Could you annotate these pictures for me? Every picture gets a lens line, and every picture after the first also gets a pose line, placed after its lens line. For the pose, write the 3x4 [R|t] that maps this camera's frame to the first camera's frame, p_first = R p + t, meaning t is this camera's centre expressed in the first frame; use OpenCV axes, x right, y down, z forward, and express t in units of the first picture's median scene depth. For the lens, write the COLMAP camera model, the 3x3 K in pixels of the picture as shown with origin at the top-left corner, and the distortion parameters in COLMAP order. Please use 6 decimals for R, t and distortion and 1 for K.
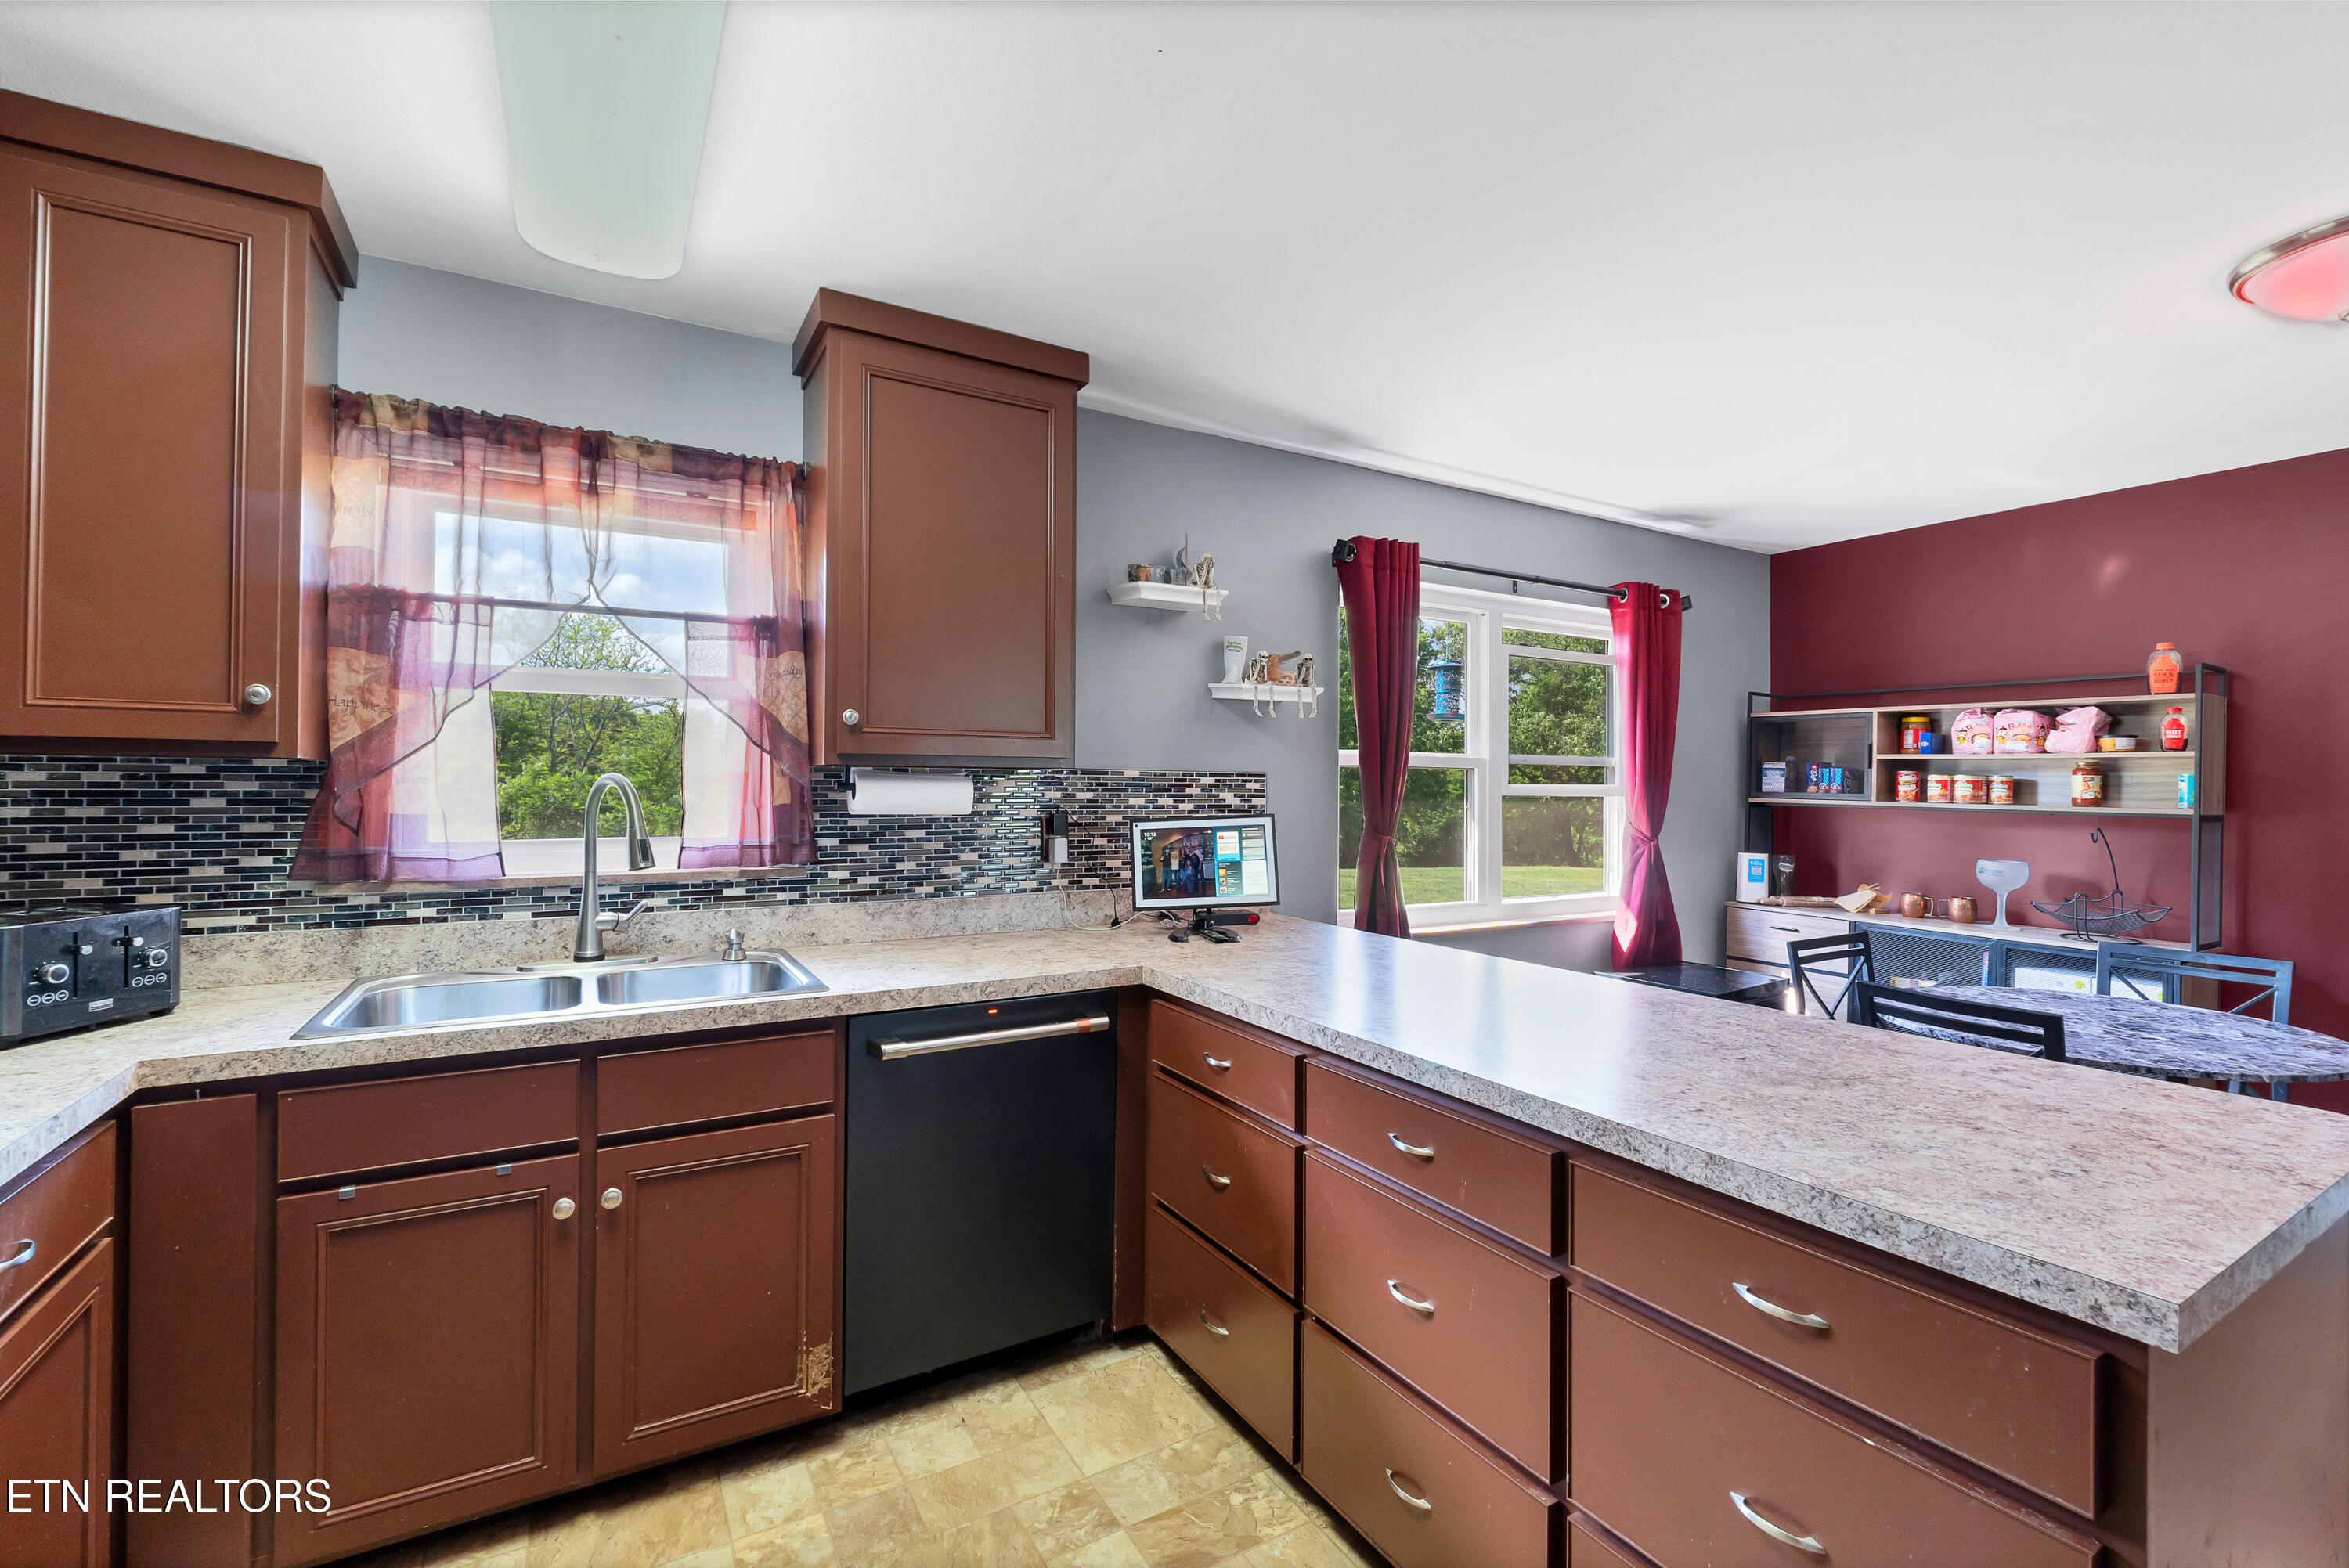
lens RADIAL K [[997.0, 0, 1150.0], [0, 997.0, 777.4], [0, 0, 1]] dist [-0.011407, 0.000222]
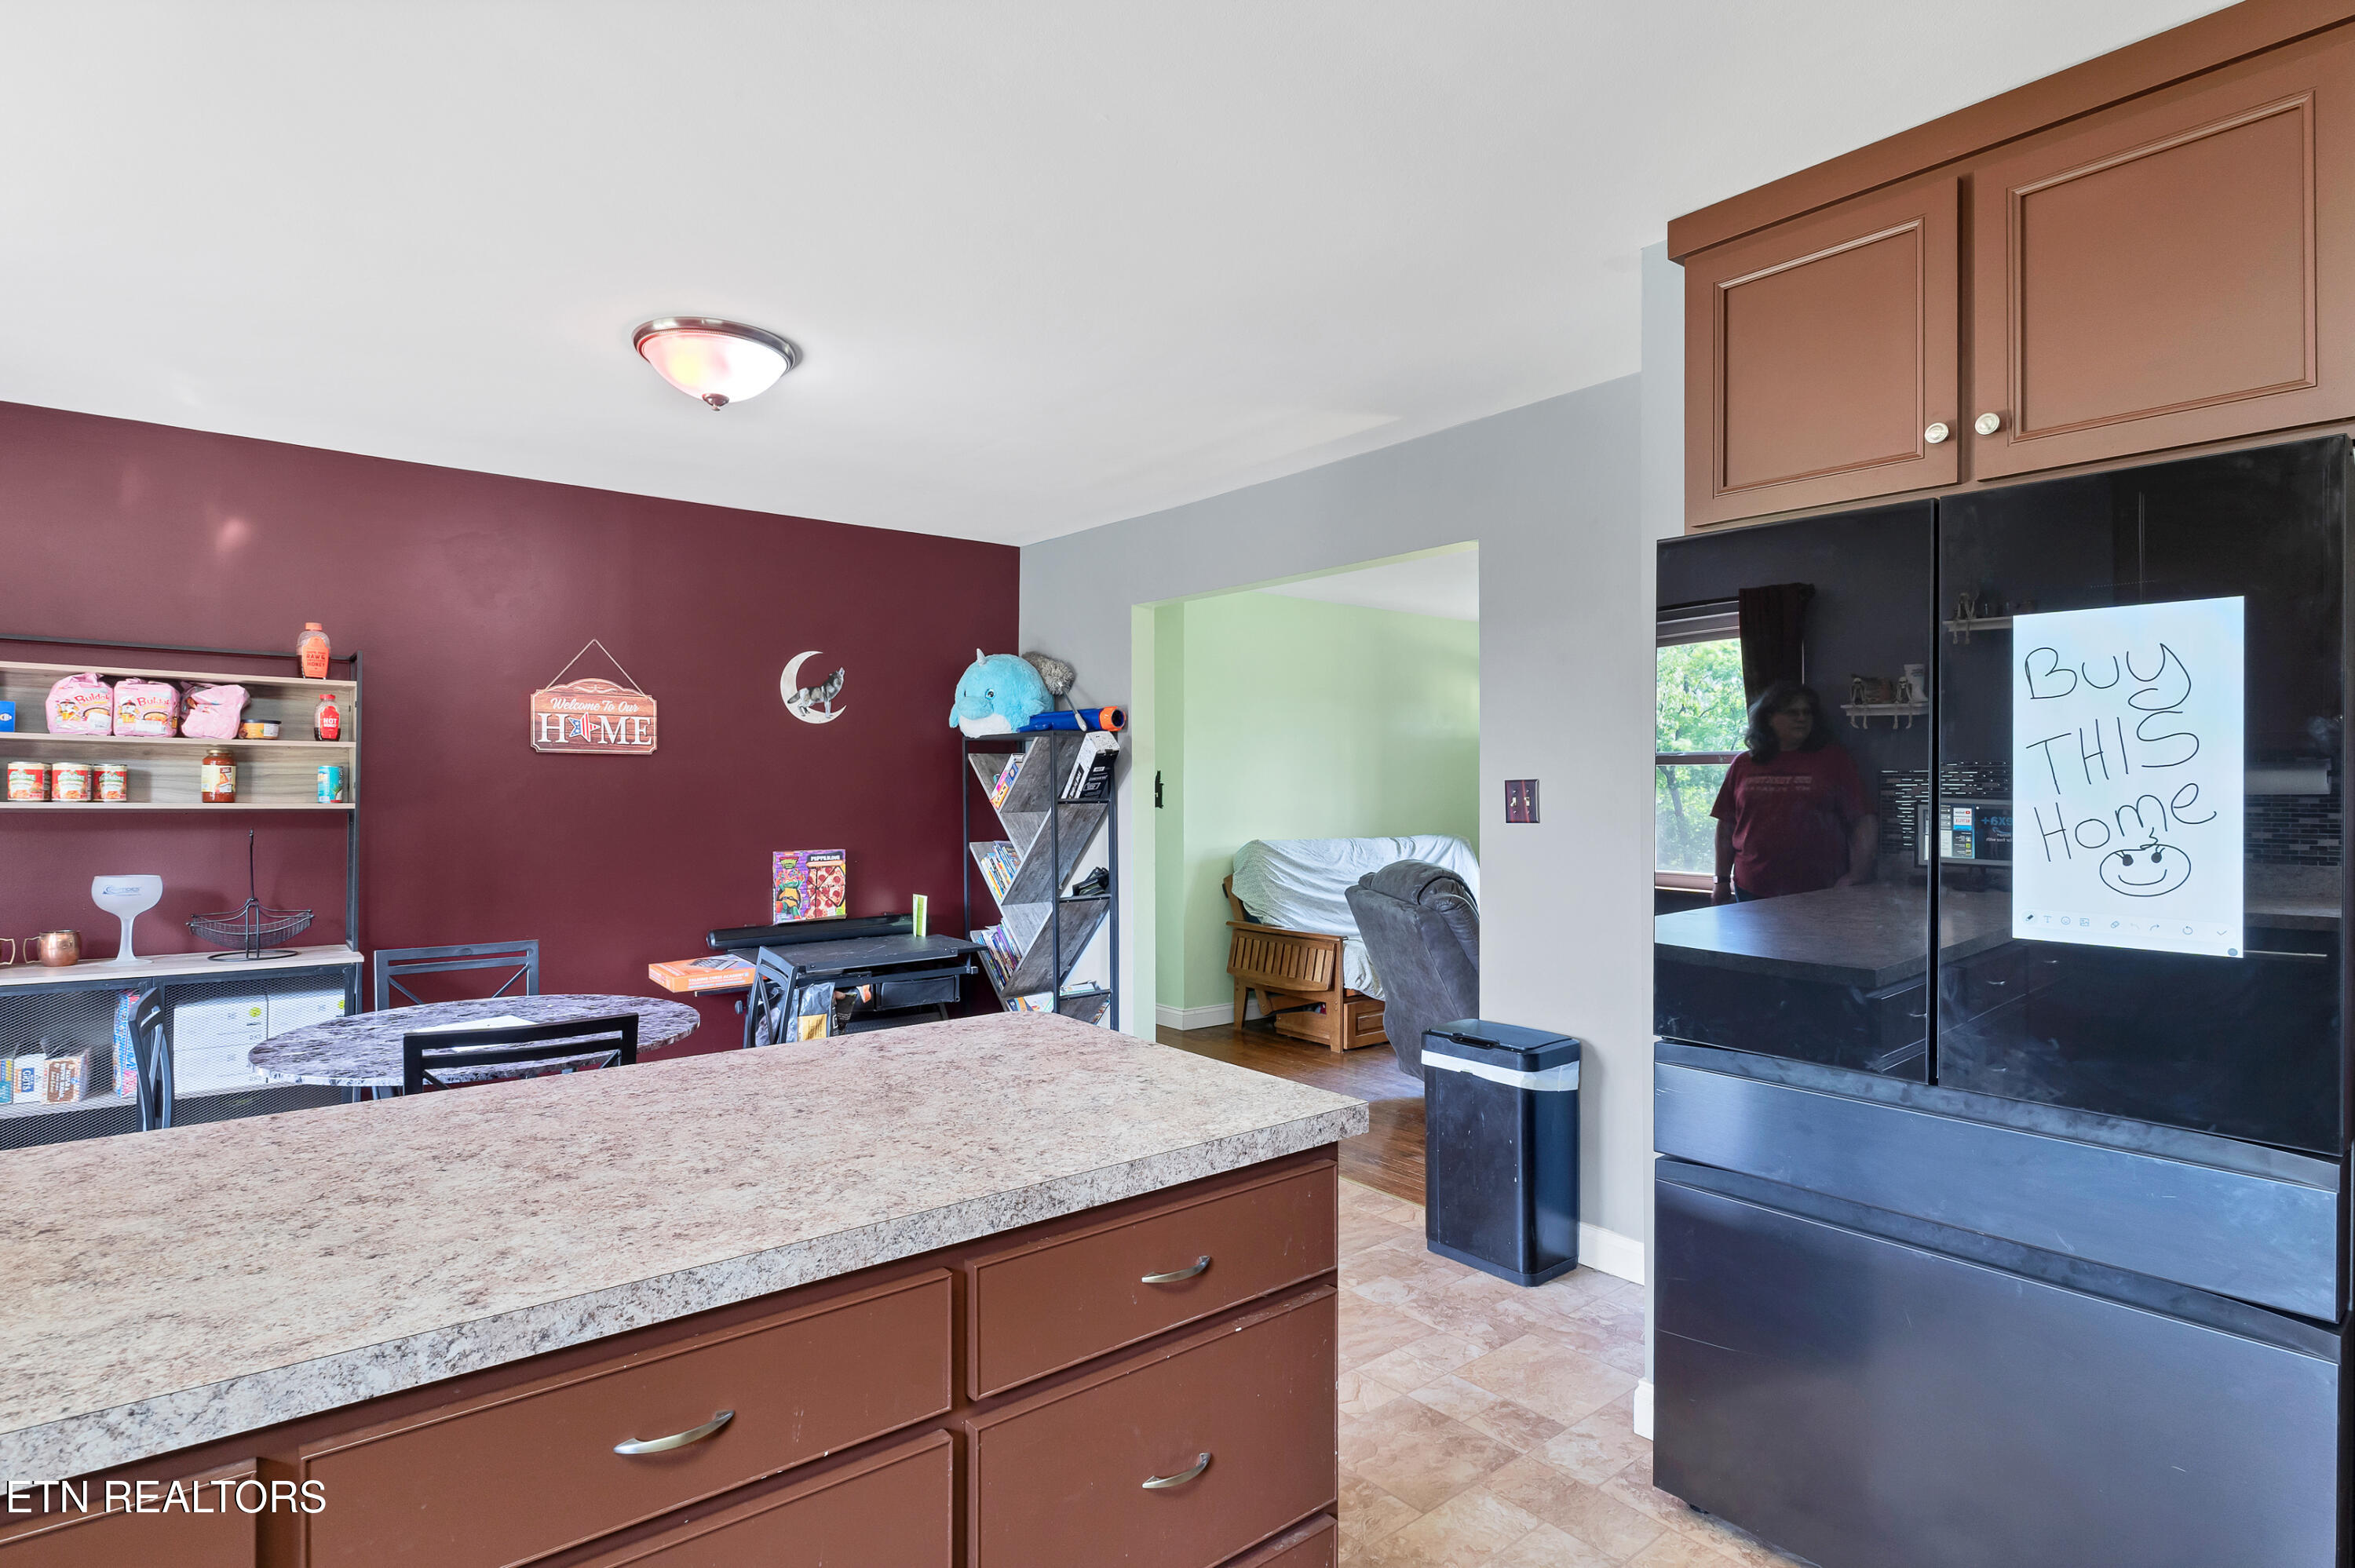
lens RADIAL K [[1219.4, 0, 1150.1], [0, 1219.4, 779.8], [0, 0, 1]] dist [-0.002228, -0.001352]
pose [[-0.135819, -0.003415, 0.990728, -0.308496], [-0.010523, 0.999943, 0.002004, -0.000480], [-0.990678, -0.010153, -0.135847, 0.560003]]
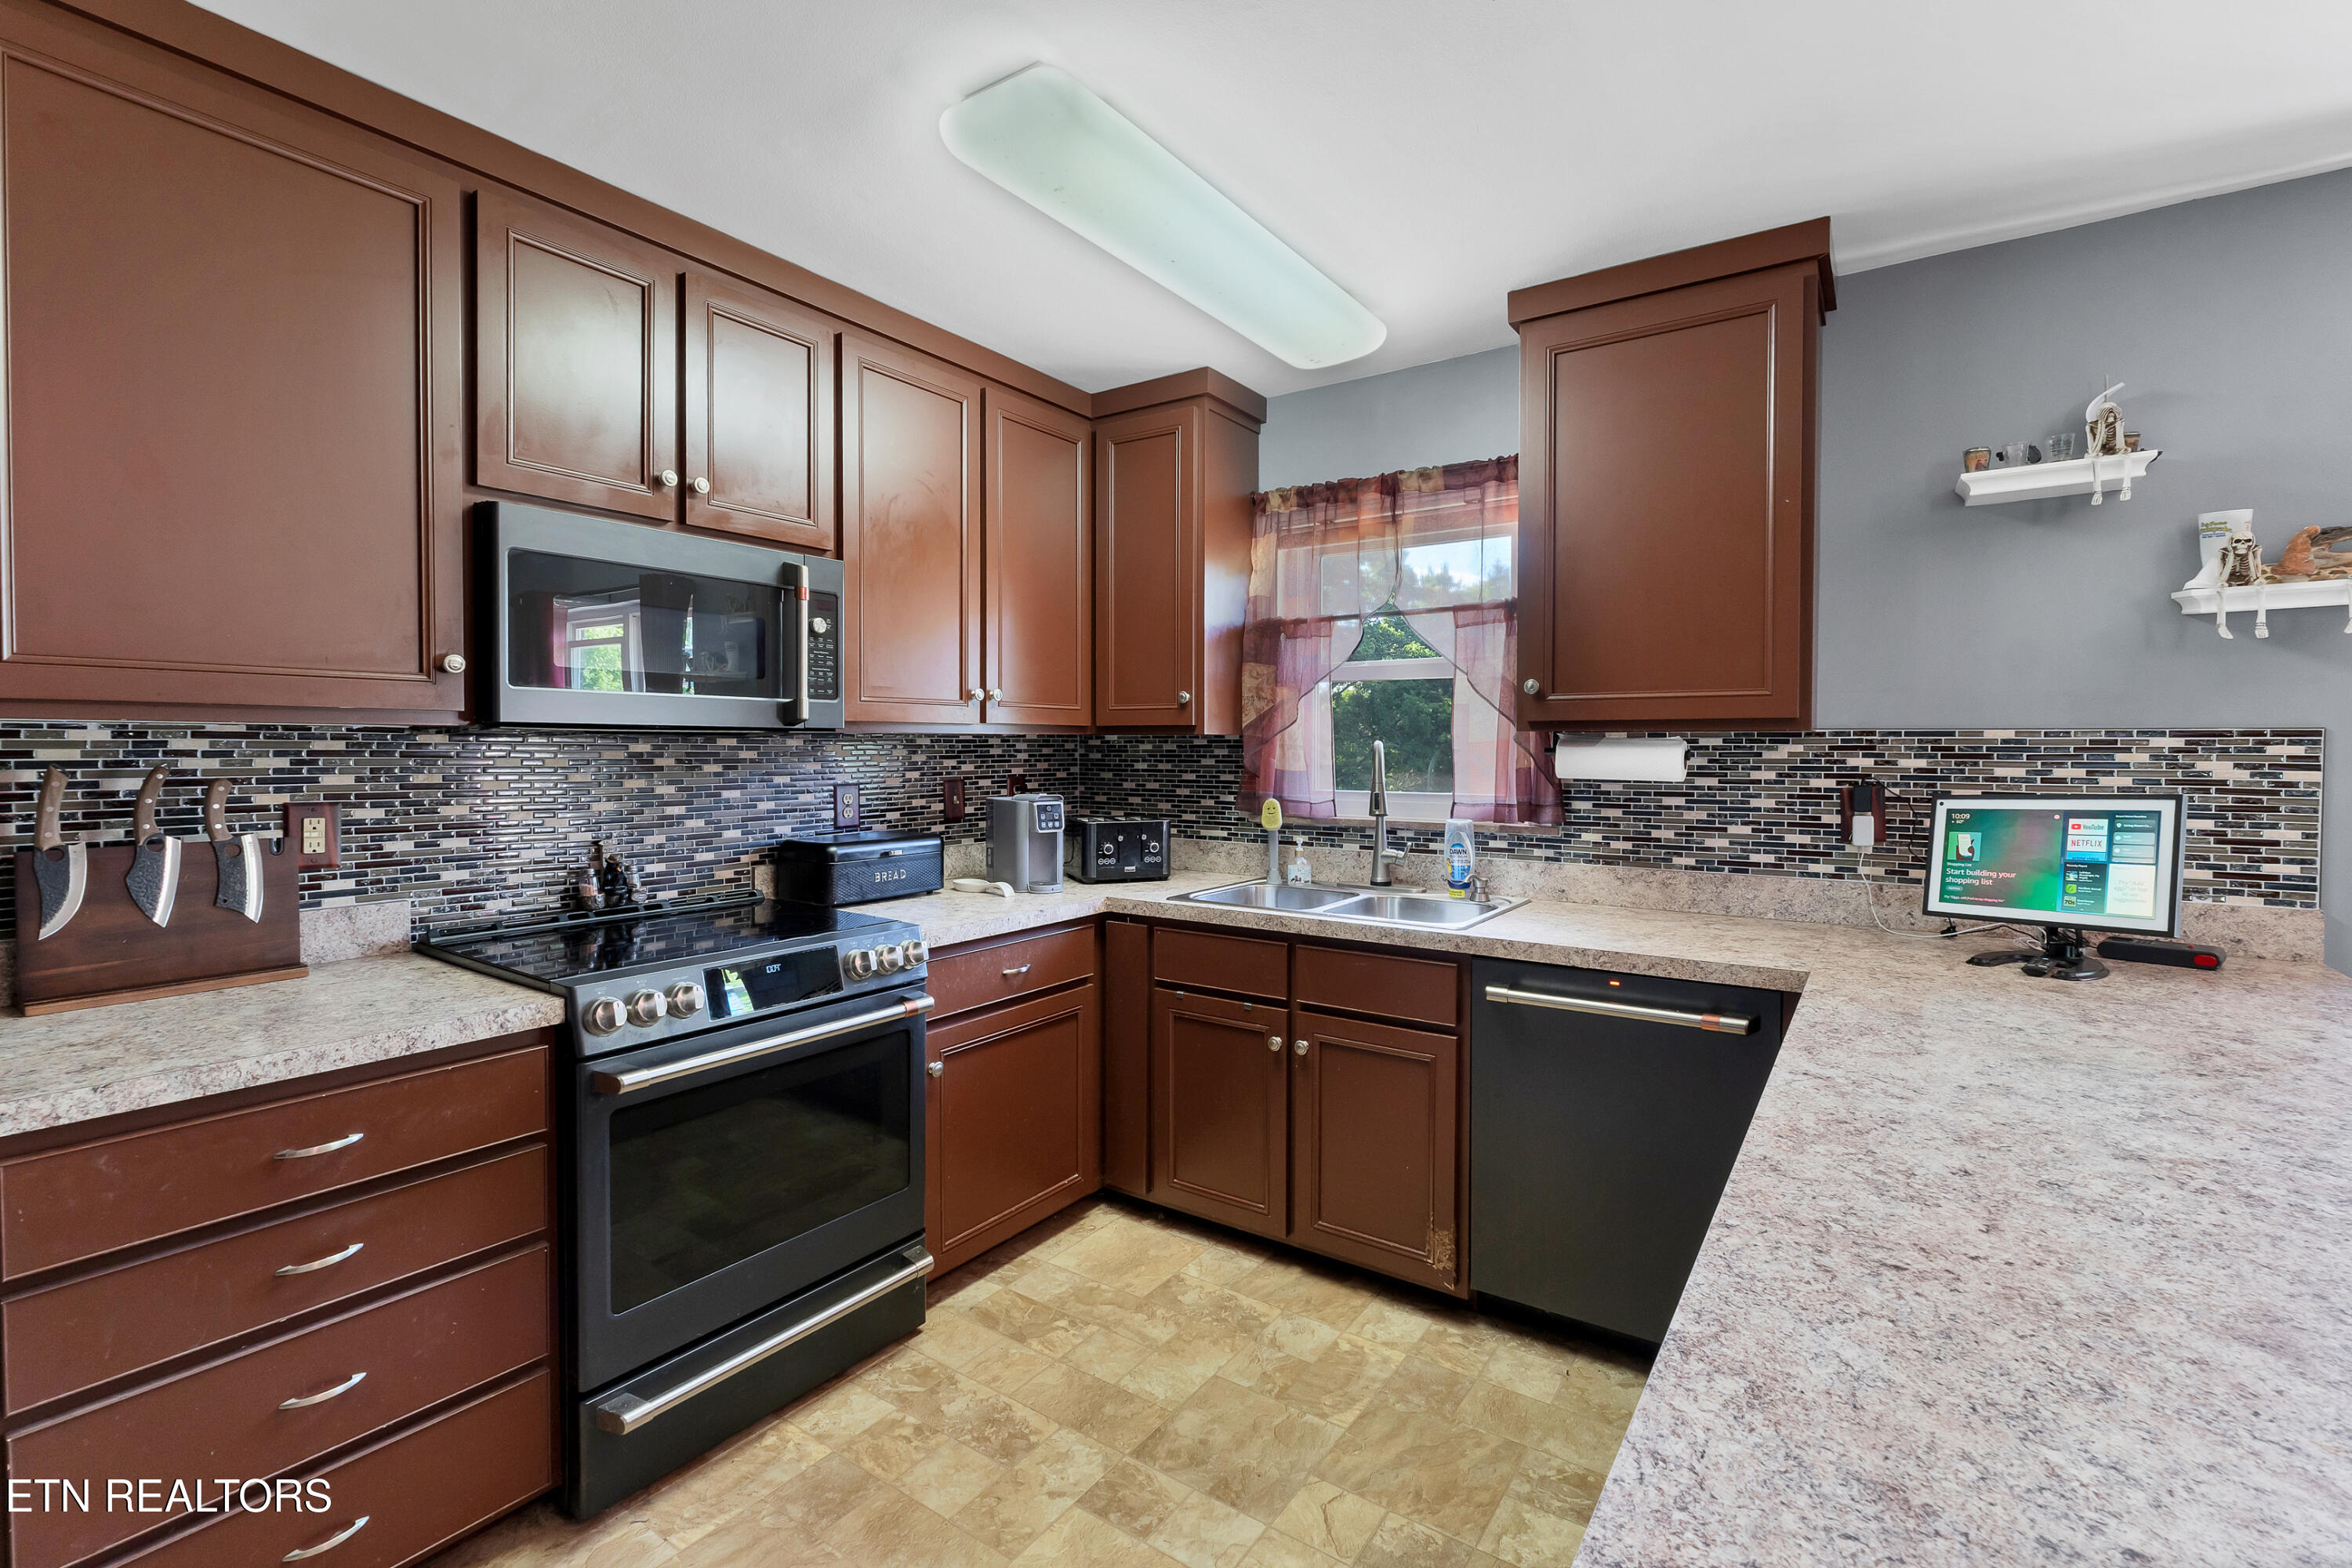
lens RADIAL K [[1035.2, 0, 1193.1], [0, 1035.2, 772.5], [0, 0, 1]] dist [-0.007456, -0.000213]
pose [[0.435885, 0.017332, -0.899835, 0.518689], [0.008270, 0.999695, 0.023262, 0.002580], [0.899964, -0.017581, 0.435609, 0.177925]]
